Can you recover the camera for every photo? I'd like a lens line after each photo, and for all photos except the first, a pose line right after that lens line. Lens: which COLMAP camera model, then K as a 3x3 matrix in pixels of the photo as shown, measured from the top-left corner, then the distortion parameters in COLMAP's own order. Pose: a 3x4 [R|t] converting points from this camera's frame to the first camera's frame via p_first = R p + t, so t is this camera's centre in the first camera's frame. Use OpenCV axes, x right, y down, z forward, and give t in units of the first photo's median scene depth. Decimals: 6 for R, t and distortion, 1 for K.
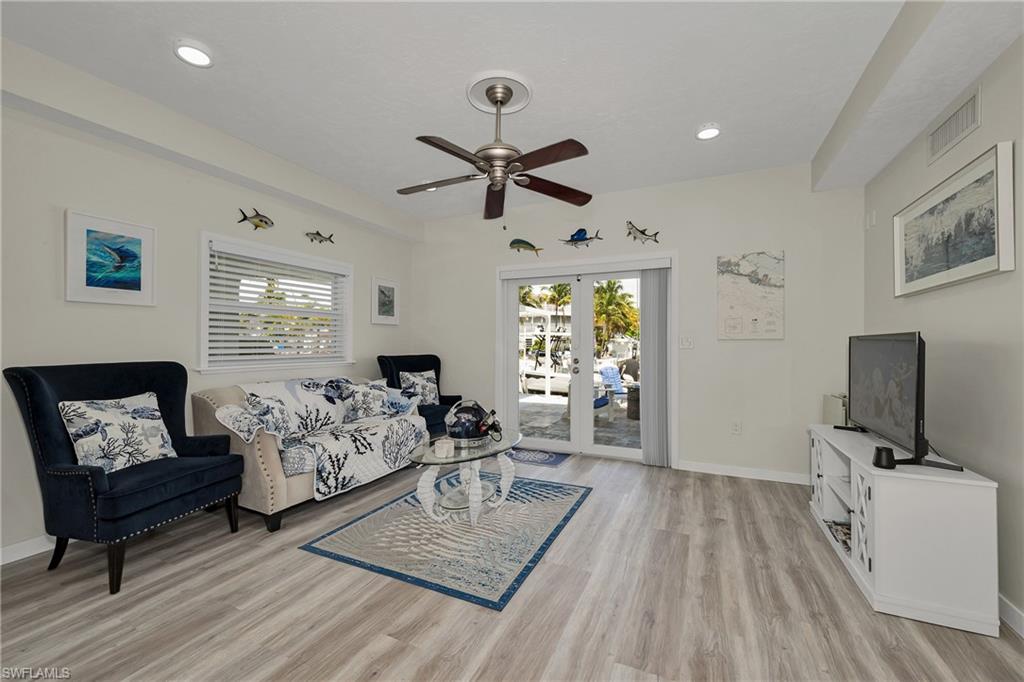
lens RADIAL K [[410.9, 0, 511.8], [0, 410.9, 340.4], [0, 0, 1]] dist [-0.000732, -0.000056]
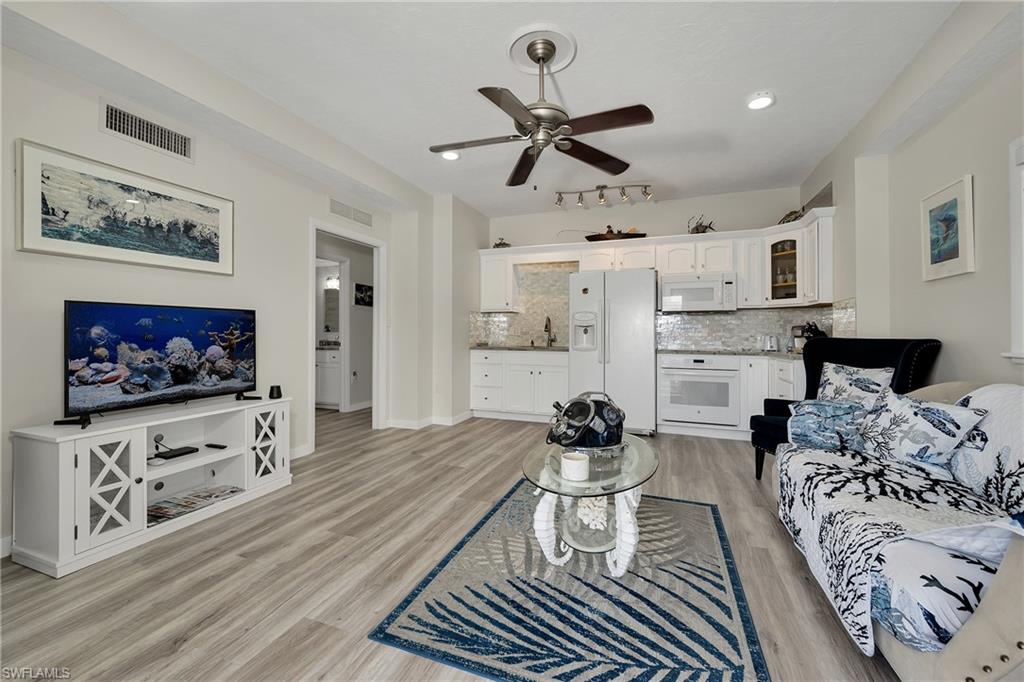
lens RADIAL K [[410.9, 0, 511.2], [0, 410.9, 339.4], [0, 0, 1]] dist [-0.000732, -0.000056]
pose [[-0.997224, -0.004992, -0.074288, 0.102990], [-0.005824, 0.999923, 0.010999, 0.049563], [0.074228, 0.011401, -0.997176, 1.865390]]
